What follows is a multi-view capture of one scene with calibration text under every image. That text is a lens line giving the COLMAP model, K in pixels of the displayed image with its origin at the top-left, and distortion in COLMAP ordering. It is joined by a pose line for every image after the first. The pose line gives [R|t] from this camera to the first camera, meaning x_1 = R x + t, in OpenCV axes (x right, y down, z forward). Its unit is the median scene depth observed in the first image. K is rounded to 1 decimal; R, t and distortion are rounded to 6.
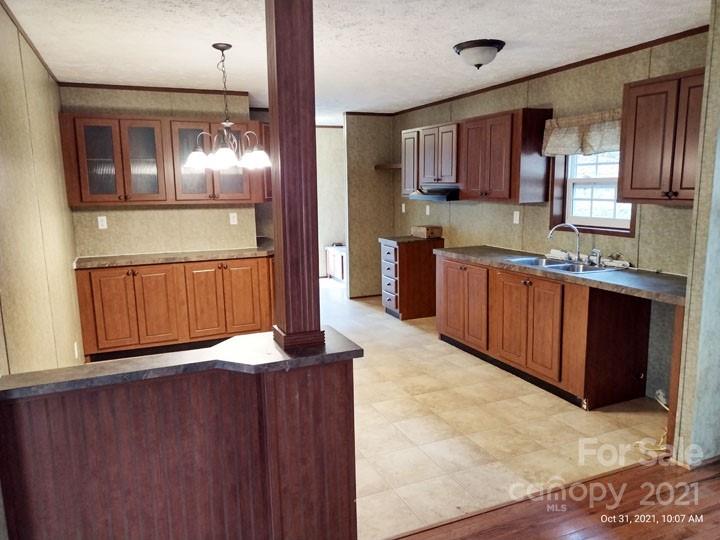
lens RADIAL K [[534.1, 0, 360.0], [0, 534.1, 270.0], [0, 0, 1]] dist [0.006304, 0.000158]
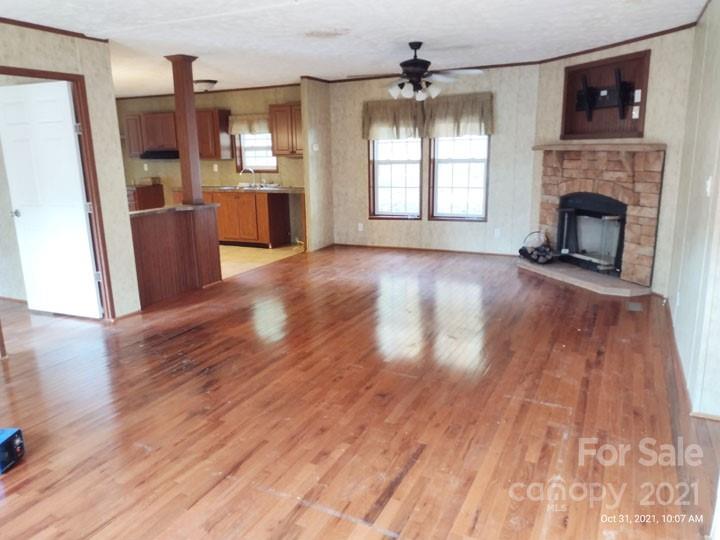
lens RADIAL K [[534.1, 0, 360.0], [0, 534.1, 270.0], [0, 0, 1]] dist [0.006304, 0.000158]
pose [[0.755520, -0.138608, 0.640294, -0.684447], [0.105971, 0.990347, 0.089345, 0.169164], [-0.646498, 0.000351, 0.762916, -0.884056]]
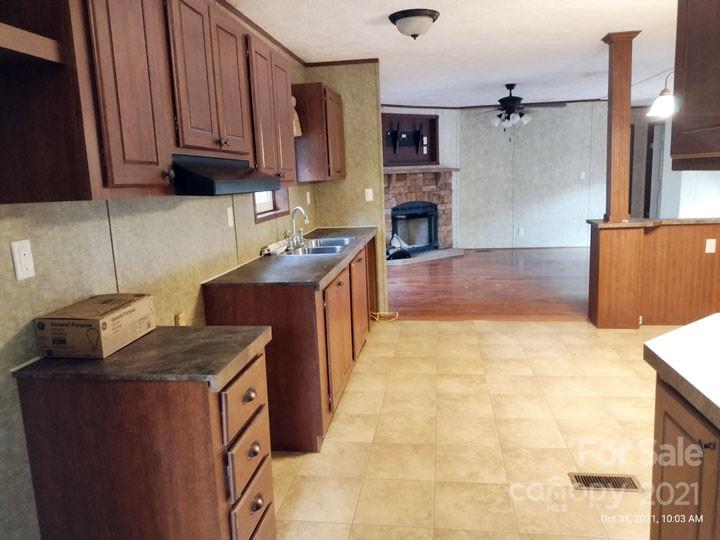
lens RADIAL K [[547.9, 0, 338.3], [0, 547.9, 267.3], [0, 0, 1]] dist [0.000480, -0.000894]
pose [[-0.837113, -0.030784, 0.546163, -0.209388], [0.147935, 0.948473, 0.280203, -0.254259], [-0.526647, 0.315358, -0.789426, 1.806228]]
